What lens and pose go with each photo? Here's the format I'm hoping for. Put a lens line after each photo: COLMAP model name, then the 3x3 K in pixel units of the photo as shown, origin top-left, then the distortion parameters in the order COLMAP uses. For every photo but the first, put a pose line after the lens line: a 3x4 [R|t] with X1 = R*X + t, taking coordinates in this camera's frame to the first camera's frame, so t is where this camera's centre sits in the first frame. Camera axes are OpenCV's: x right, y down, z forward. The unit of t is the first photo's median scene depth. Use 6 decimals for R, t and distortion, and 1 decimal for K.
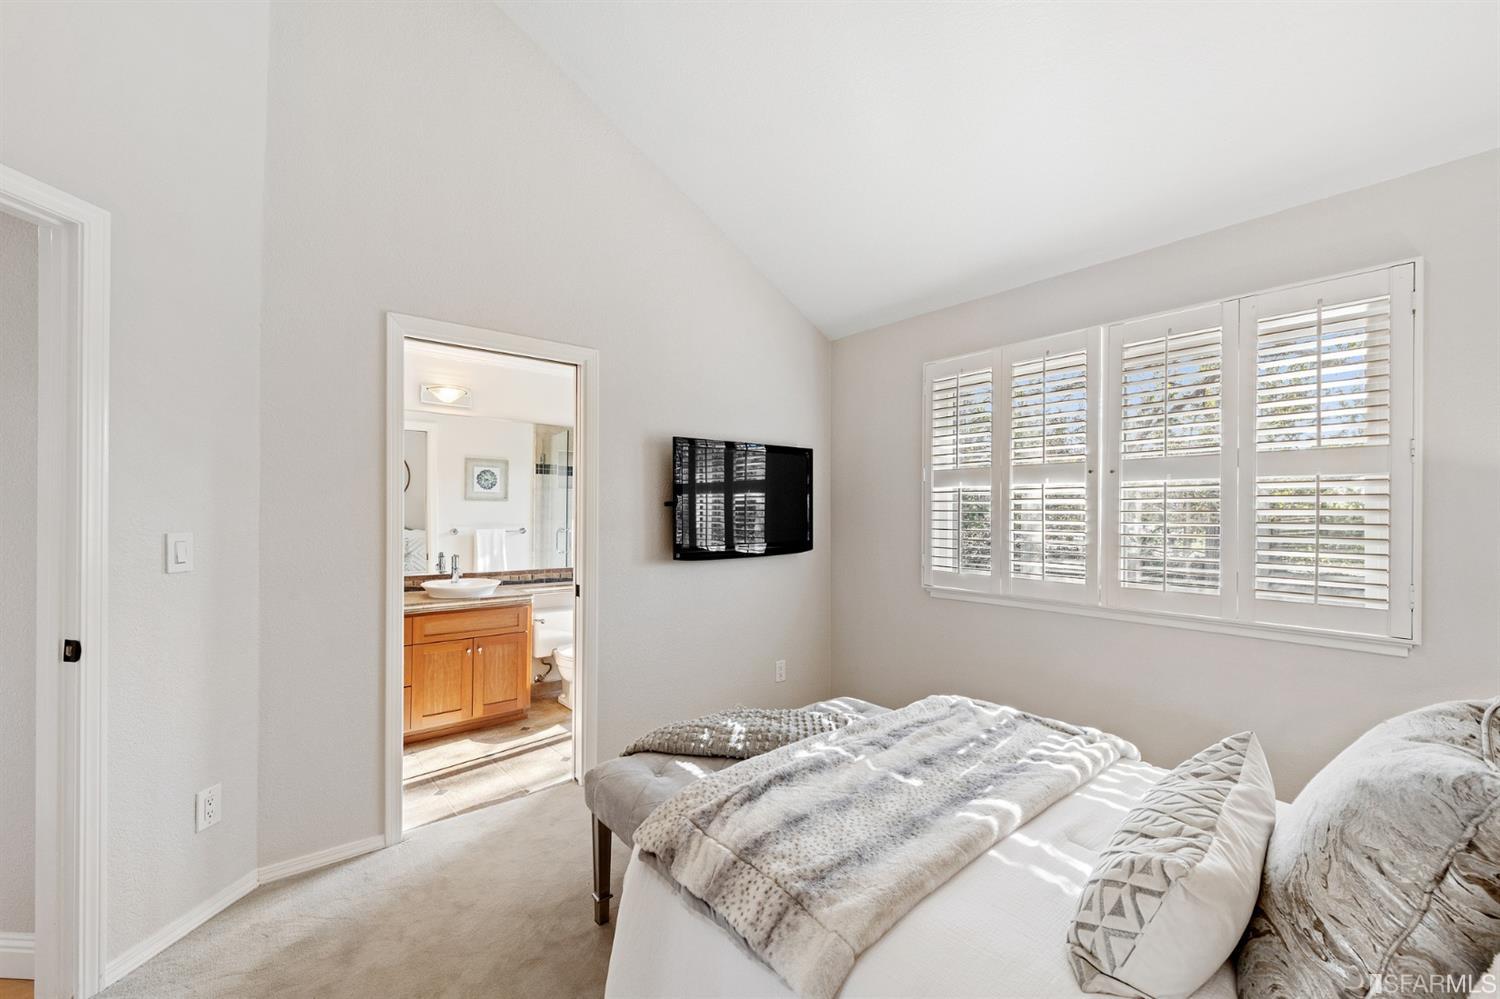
lens RADIAL K [[607.0, 0, 750.0], [0, 607.0, 499.5], [0, 0, 1]] dist [0.000668, 0.000070]
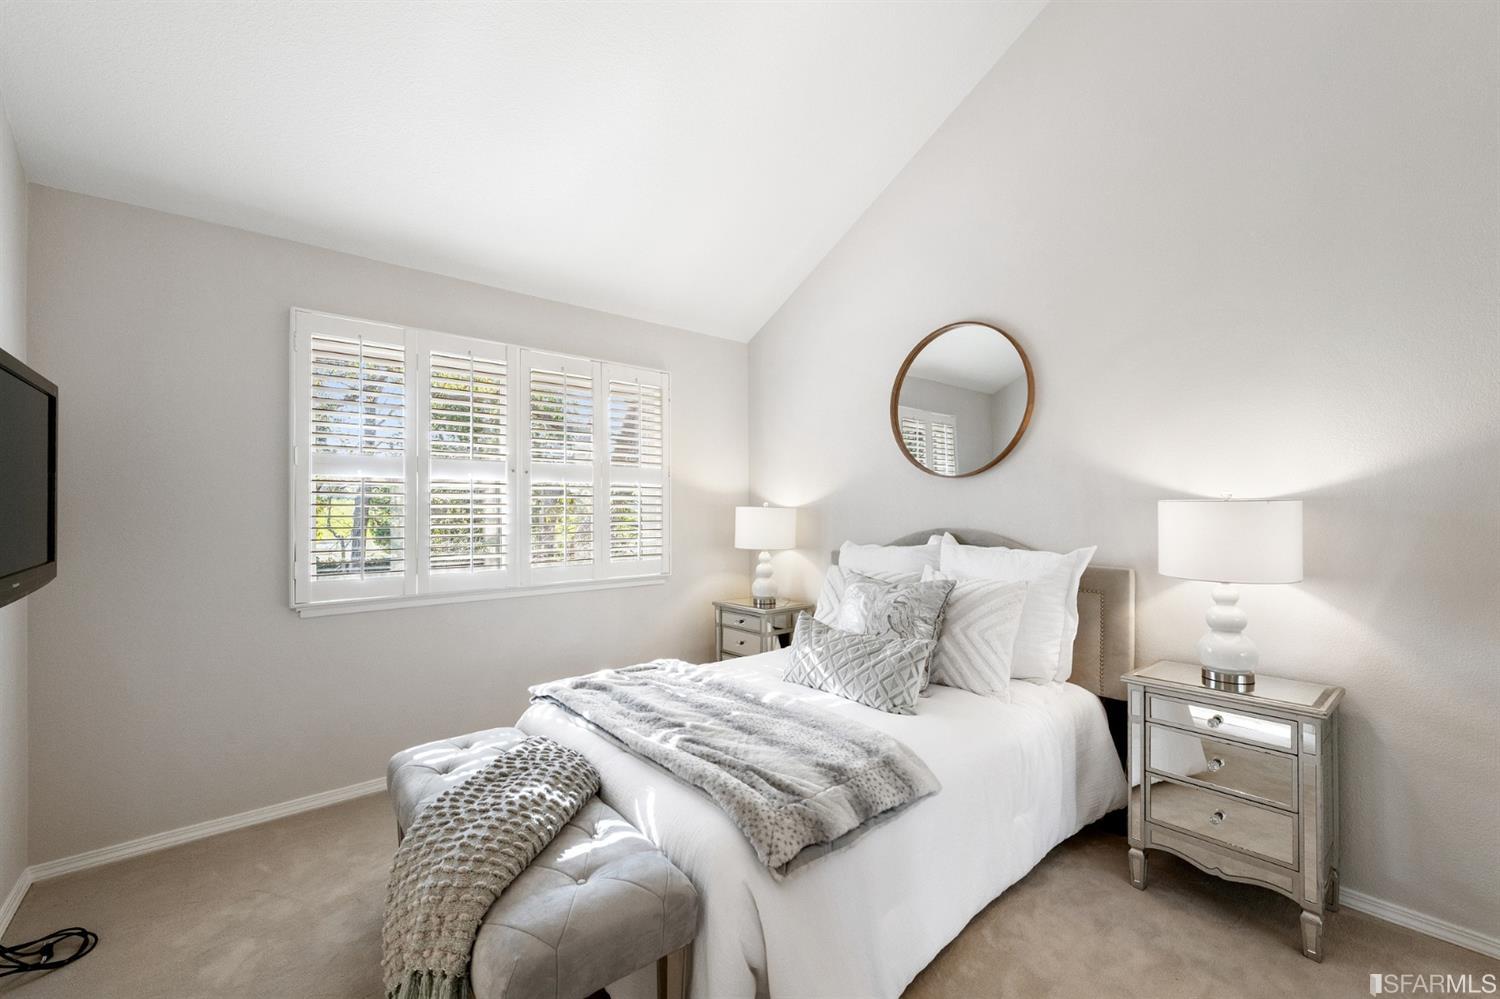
lens RADIAL K [[607.0, 0, 750.0], [0, 607.0, 499.5], [0, 0, 1]] dist [0.000668, 0.000070]
pose [[-0.007435, 0.011437, 0.999907, -0.778472], [-0.016127, 0.999803, -0.011556, 0.018832], [-0.999842, -0.016212, -0.007250, 0.745009]]
